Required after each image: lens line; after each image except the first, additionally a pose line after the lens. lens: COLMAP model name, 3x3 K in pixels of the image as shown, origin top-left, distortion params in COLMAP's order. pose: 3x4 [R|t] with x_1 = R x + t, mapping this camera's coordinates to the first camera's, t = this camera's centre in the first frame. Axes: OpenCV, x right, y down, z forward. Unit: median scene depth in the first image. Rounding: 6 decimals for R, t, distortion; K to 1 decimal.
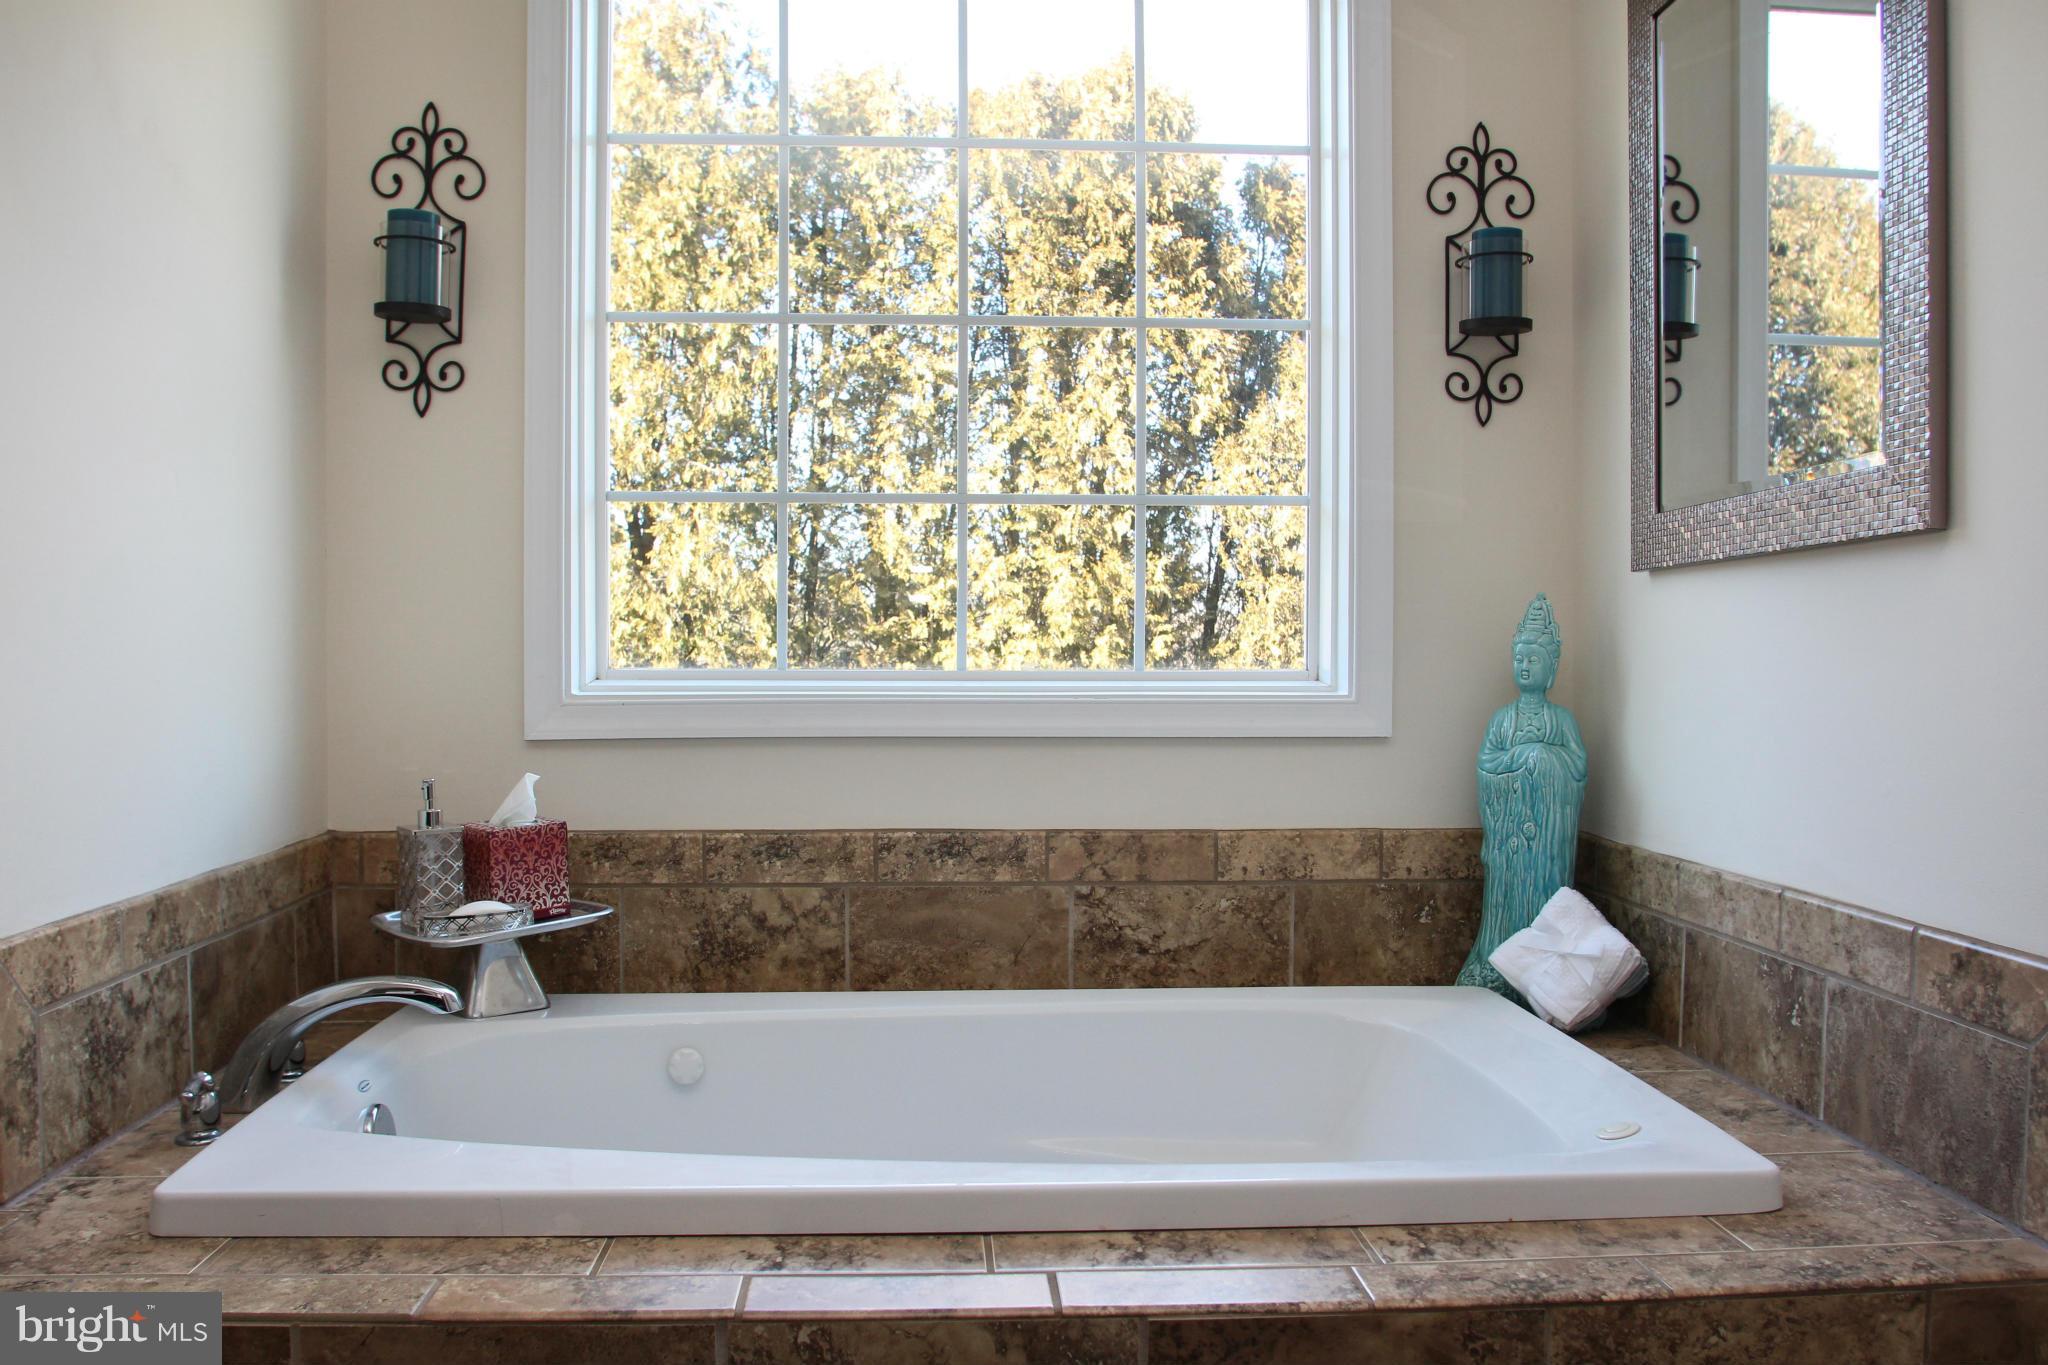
lens RADIAL K [[1623.8, 0, 1013.6], [0, 1623.8, 689.8], [0, 0, 1]] dist [-0.065718, 0.016074]
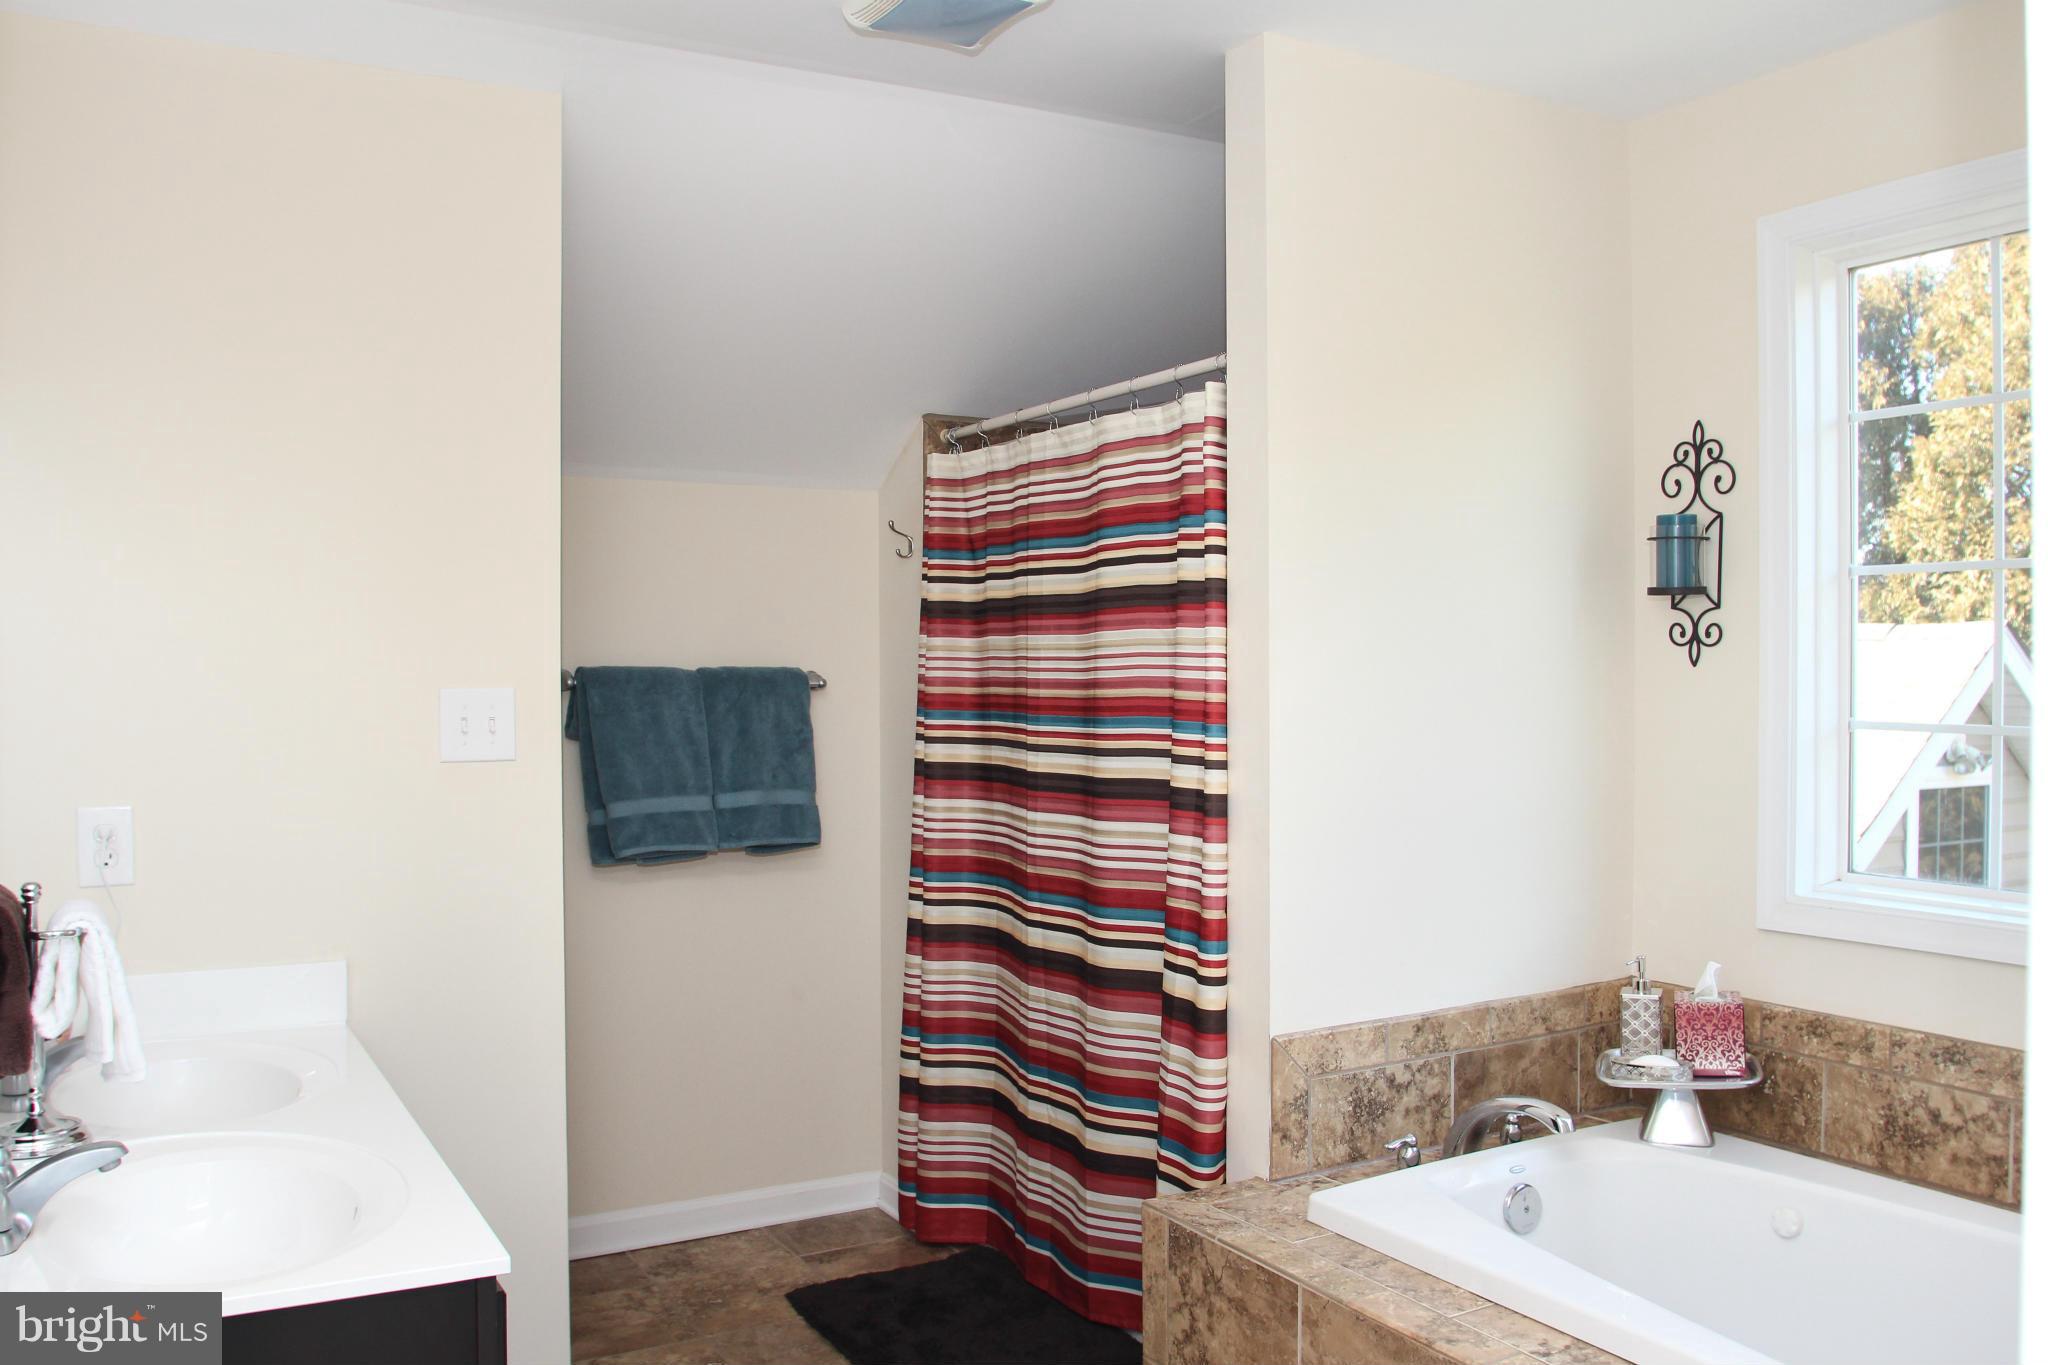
lens RADIAL K [[1623.8, 0, 1013.6], [0, 1623.8, 689.8], [0, 0, 1]] dist [-0.065718, 0.016074]
pose [[0.447920, 0.005313, -0.894058, 0.542053], [-0.014613, 0.999892, -0.001379, -0.142475], [0.893954, 0.013683, 0.447949, -0.064388]]
